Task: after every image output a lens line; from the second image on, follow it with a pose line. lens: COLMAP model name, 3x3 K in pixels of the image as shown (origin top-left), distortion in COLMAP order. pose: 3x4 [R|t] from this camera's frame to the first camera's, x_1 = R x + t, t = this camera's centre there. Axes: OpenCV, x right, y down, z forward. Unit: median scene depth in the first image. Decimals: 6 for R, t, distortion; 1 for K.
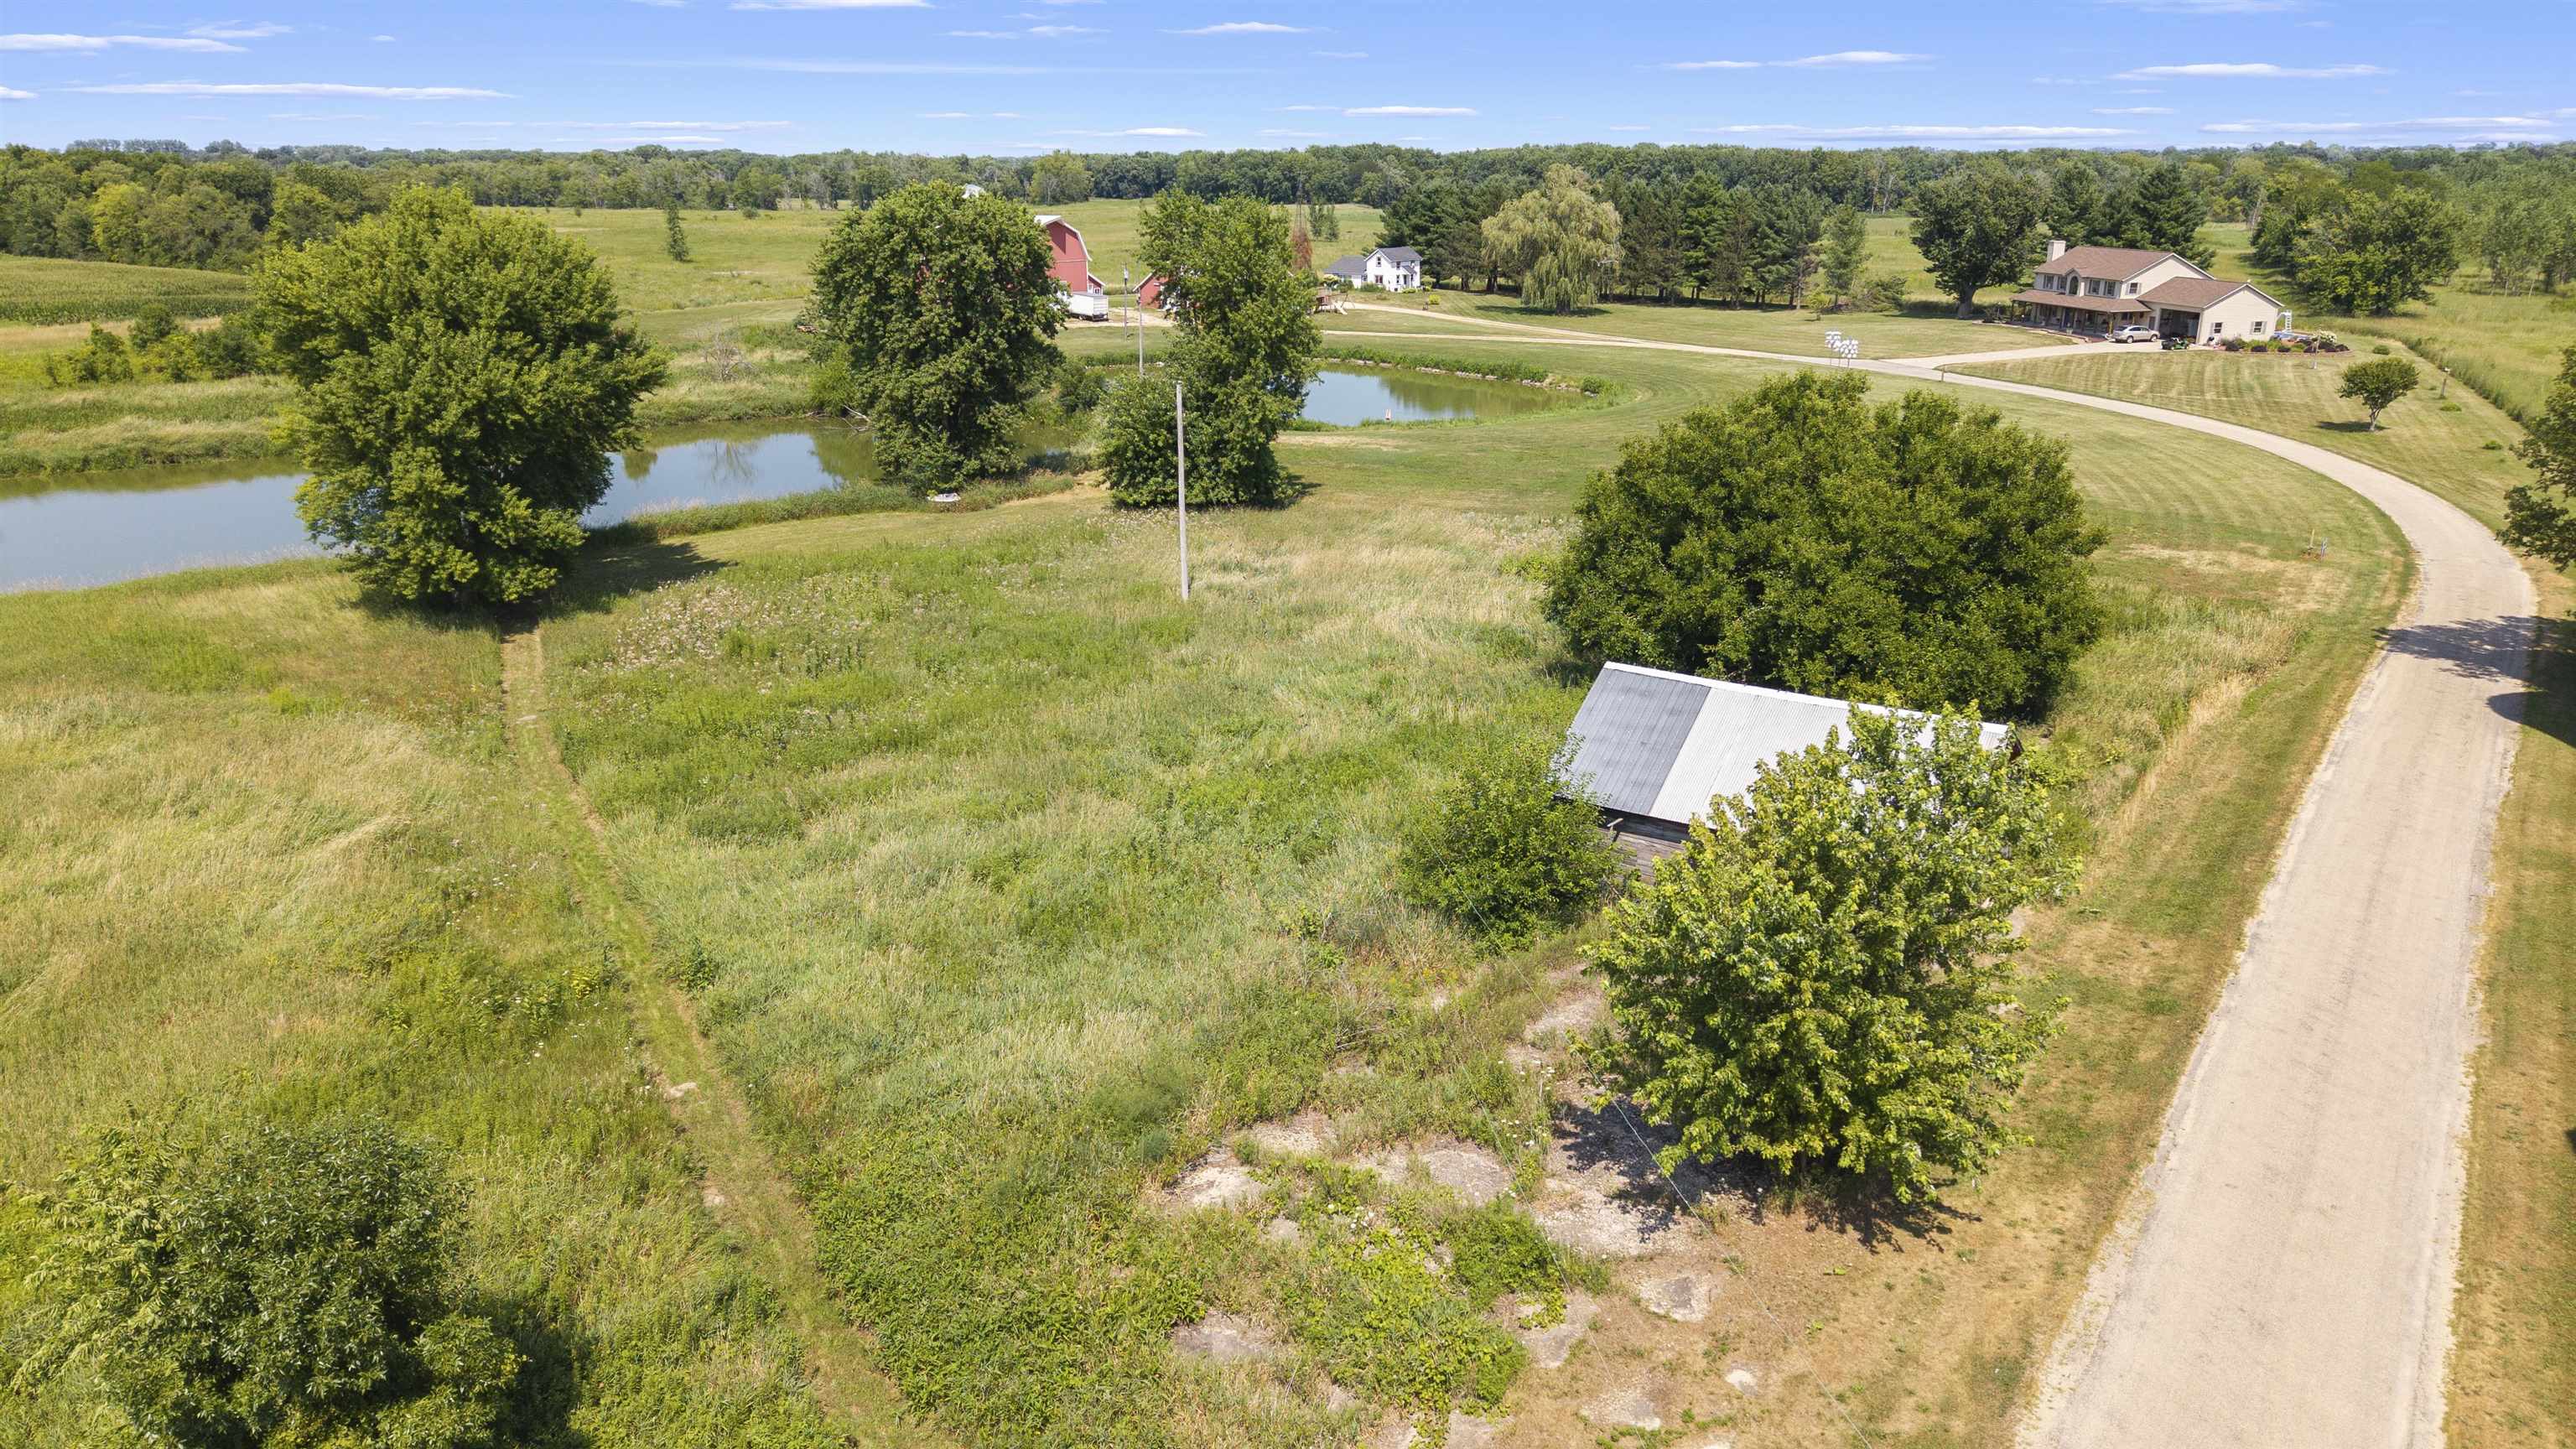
lens RADIAL K [[1720.2, 0, 1290.4], [0, 1720.2, 729.6], [0, 0, 1]] dist [0.032498, -0.030030]
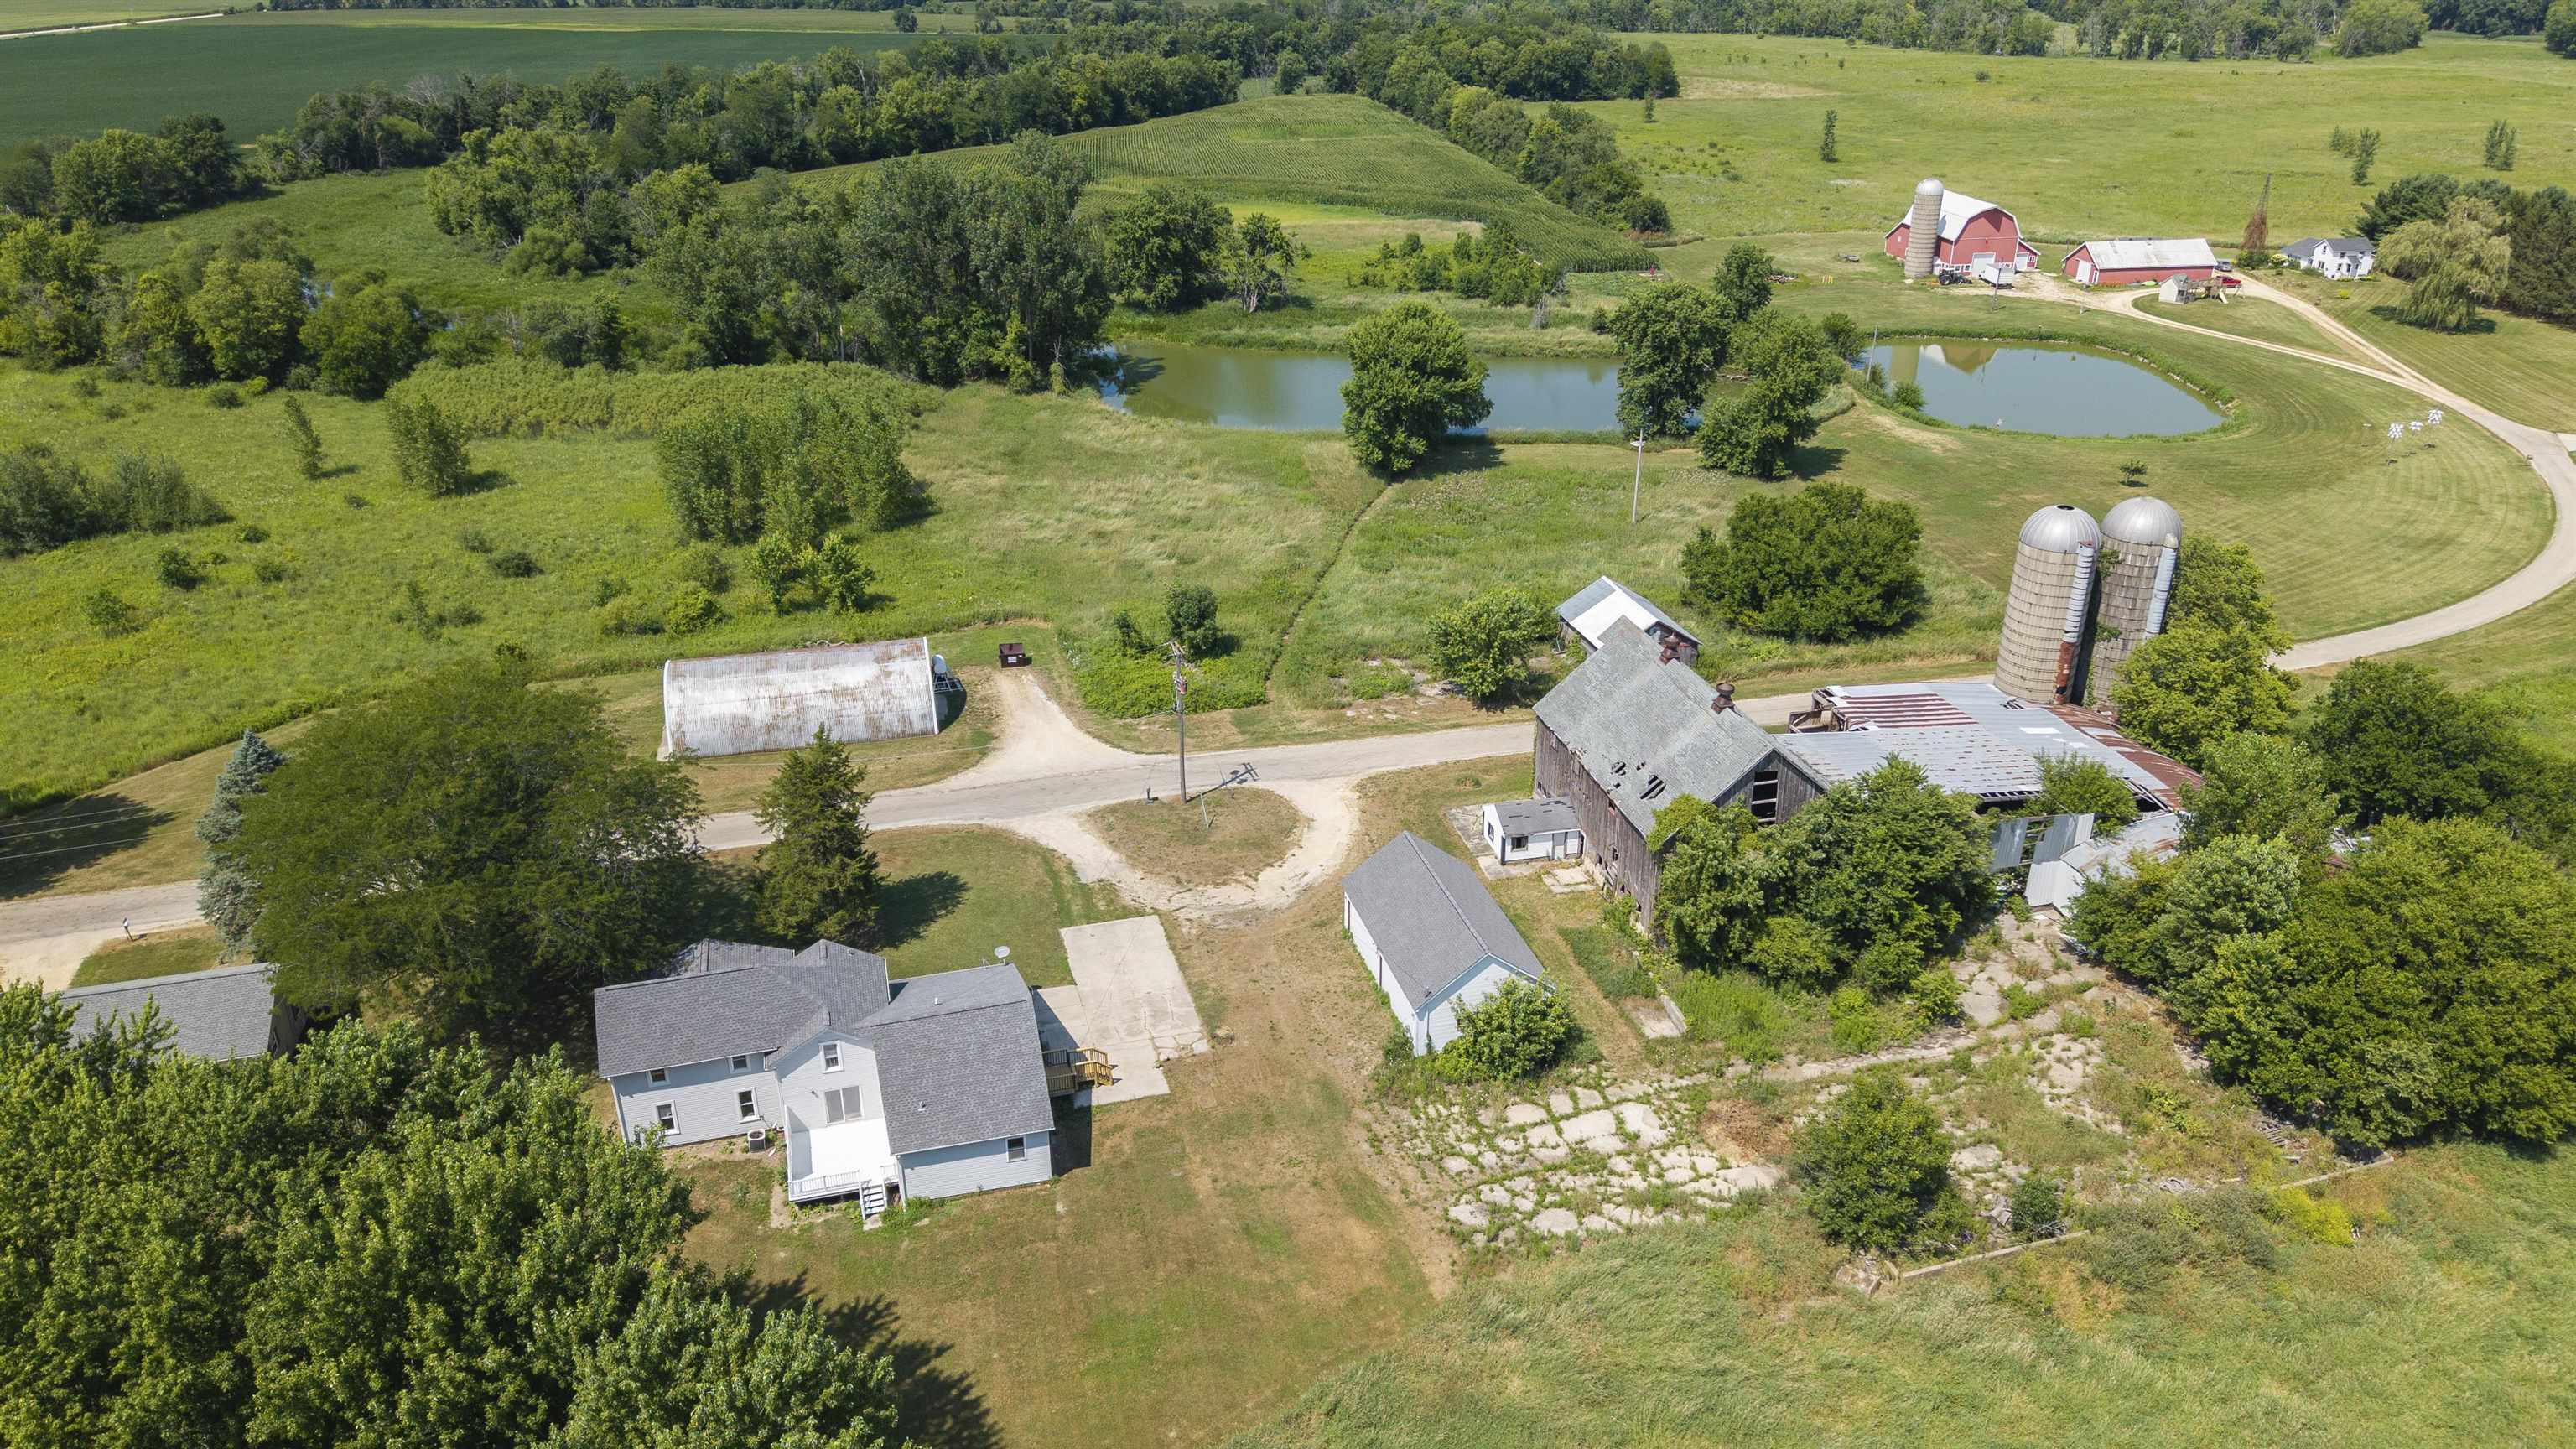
lens RADIAL K [[1720.2, 0, 1290.4], [0, 1720.2, 729.6], [0, 0, 1]] dist [0.032498, -0.030030]
pose [[0.750363, 0.276902, -0.600233, 0.771189], [-0.204027, 0.960716, 0.188144, -0.108229], [0.628751, -0.018713, 0.777382, -0.791011]]
